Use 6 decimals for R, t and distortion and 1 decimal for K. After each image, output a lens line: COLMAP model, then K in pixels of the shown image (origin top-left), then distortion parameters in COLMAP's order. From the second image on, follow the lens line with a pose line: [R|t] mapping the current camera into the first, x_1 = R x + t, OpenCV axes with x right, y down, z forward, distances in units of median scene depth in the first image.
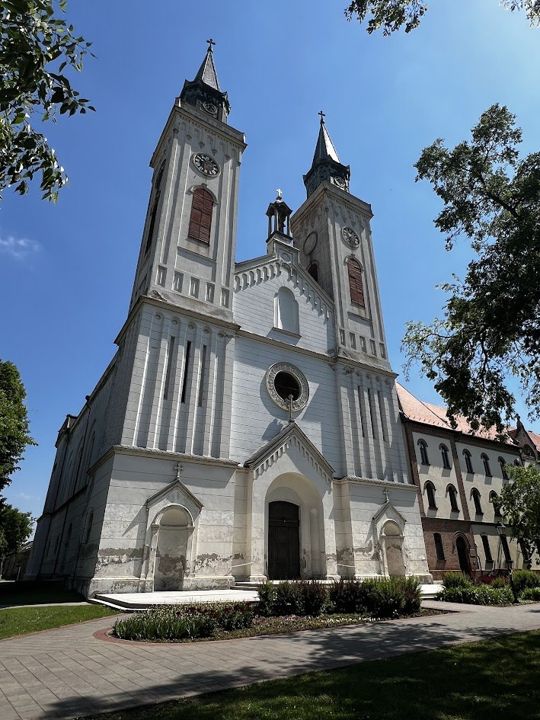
lens RADIAL K [[413.0, 0, 271.9], [0, 413.0, 361.0], [0, 0, 1]] dist [0.000404, -0.001378]
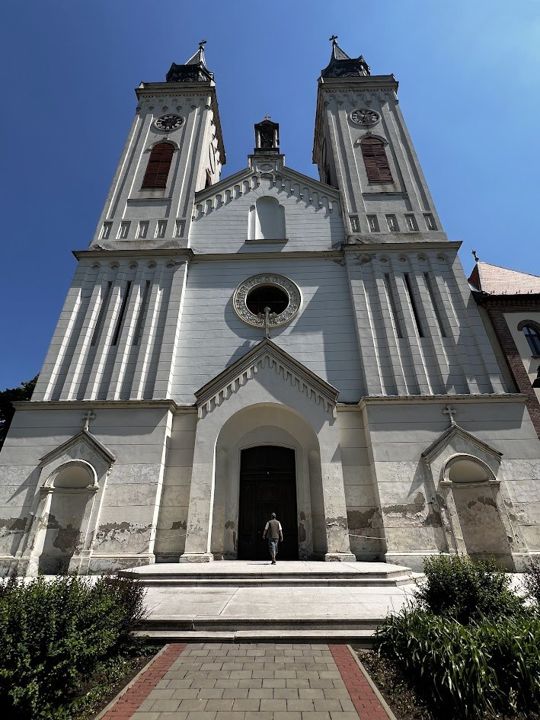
lens RADIAL K [[333.8, 0, 269.9], [0, 333.8, 356.5], [0, 0, 1]] dist [-0.002128, 0.000626]
pose [[0.835950, -0.264719, -0.480741, 0.326016], [0.251349, 0.963378, -0.093417, 0.231430], [0.487864, -0.042742, 0.871872, 0.475298]]
